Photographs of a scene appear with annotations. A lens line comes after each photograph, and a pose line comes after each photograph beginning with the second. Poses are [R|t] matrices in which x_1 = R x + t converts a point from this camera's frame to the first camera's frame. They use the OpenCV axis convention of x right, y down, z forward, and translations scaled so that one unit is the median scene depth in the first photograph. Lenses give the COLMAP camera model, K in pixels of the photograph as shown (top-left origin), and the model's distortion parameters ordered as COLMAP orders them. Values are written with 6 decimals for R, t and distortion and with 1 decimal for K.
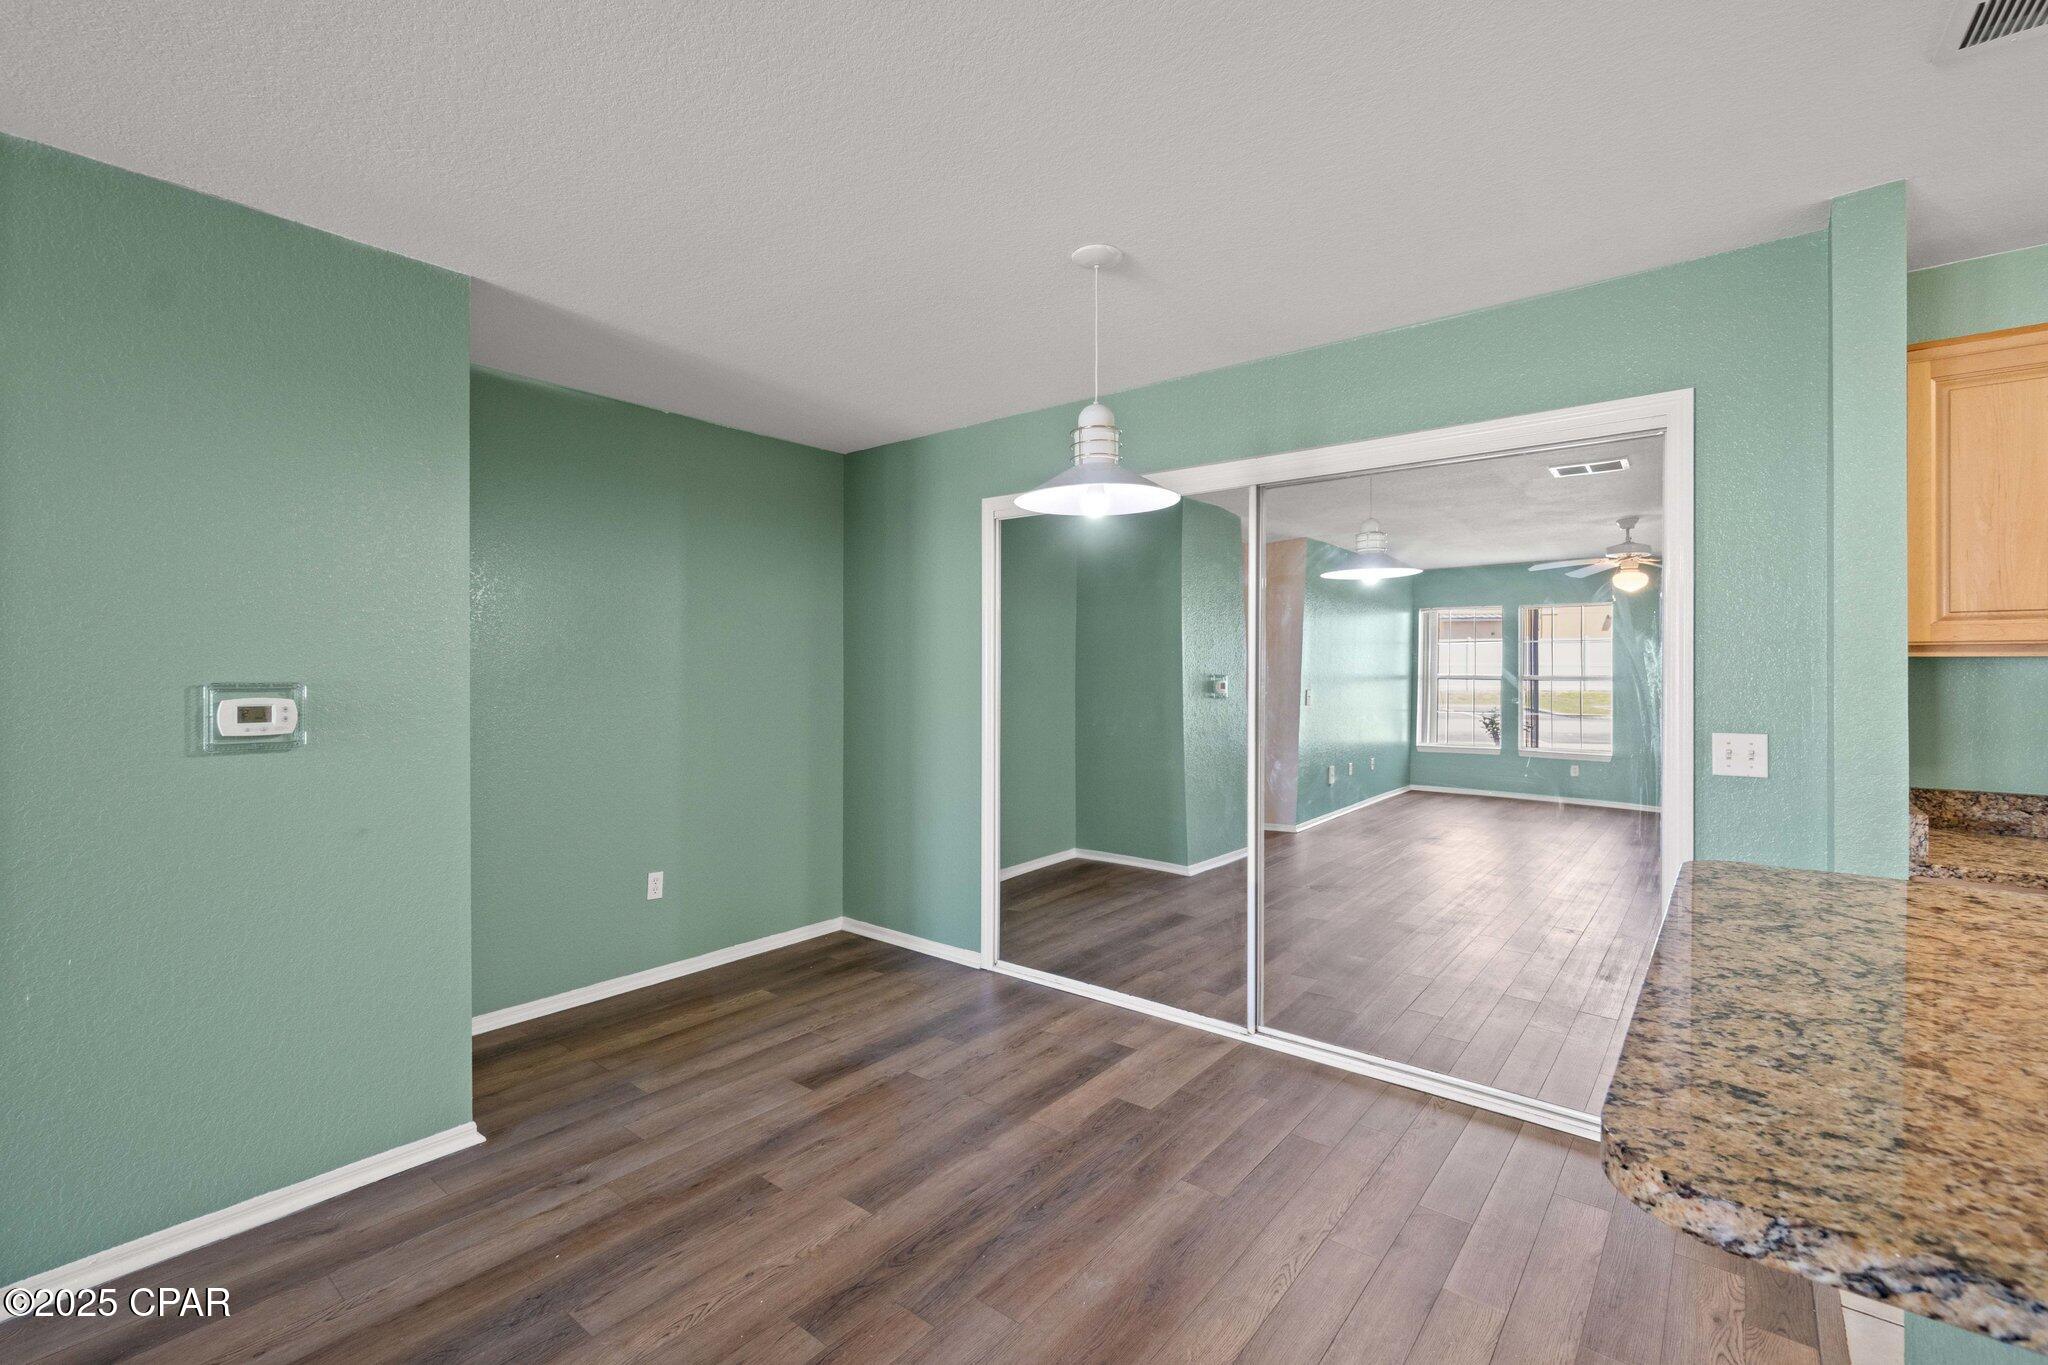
lens RADIAL K [[895.3, 0, 1017.7], [0, 895.3, 670.0], [0, 0, 1]] dist [-0.002231, 0.000392]
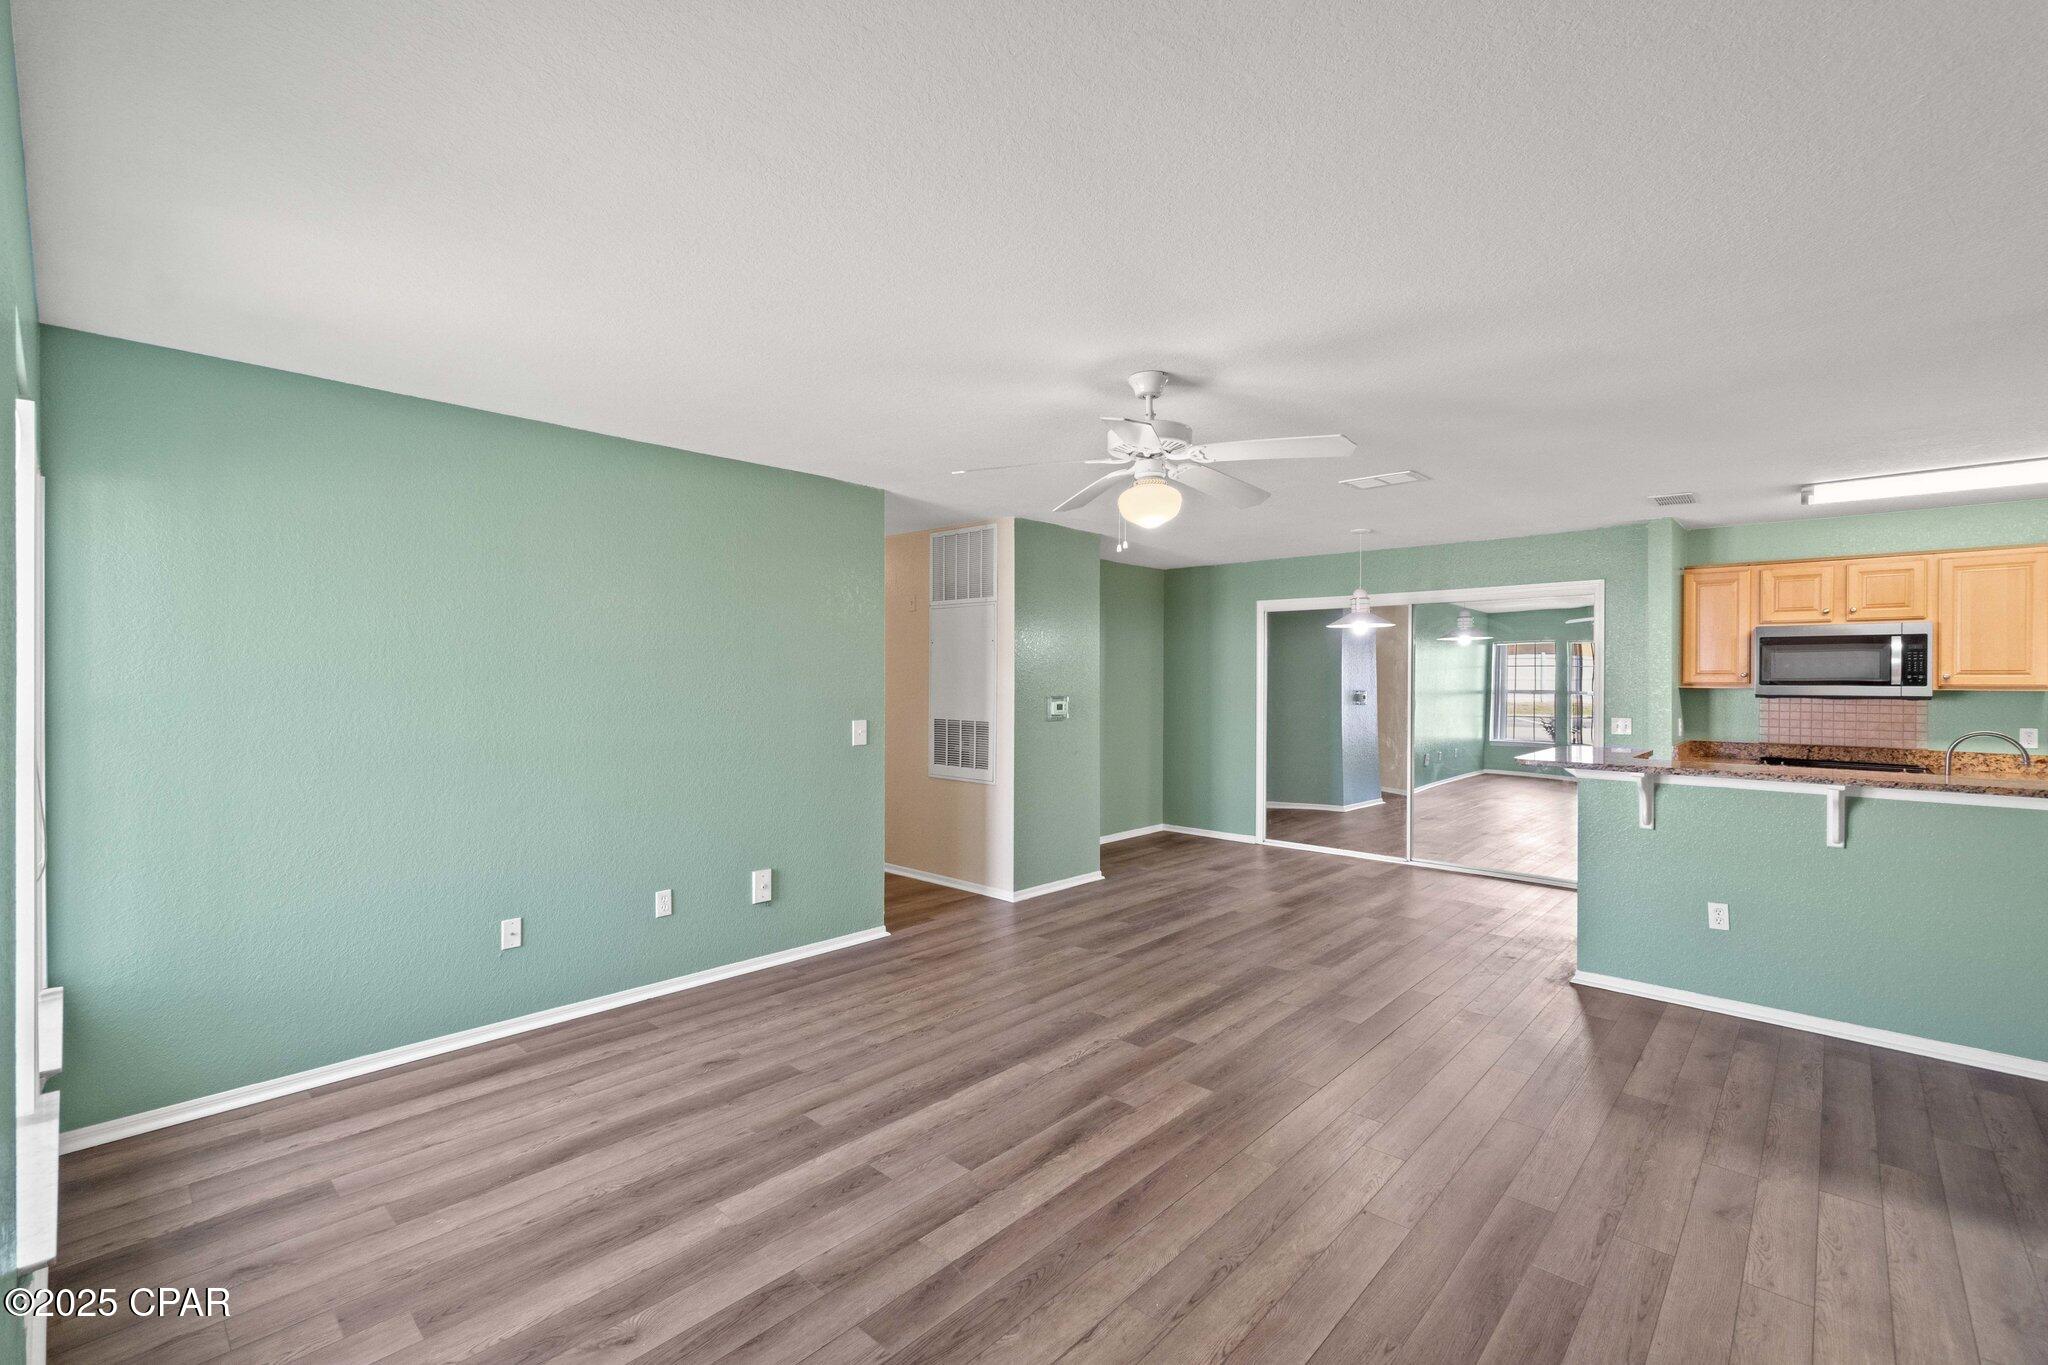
lens RADIAL K [[895.3, 0, 1014.1], [0, 895.3, 681.8], [0, 0, 1]] dist [-0.002231, 0.000392]
pose [[0.997545, 0.001999, -0.069996, -0.571513], [-0.001889, 0.999997, 0.001636, -0.024738], [0.069999, -0.001500, 0.997546, -1.290803]]
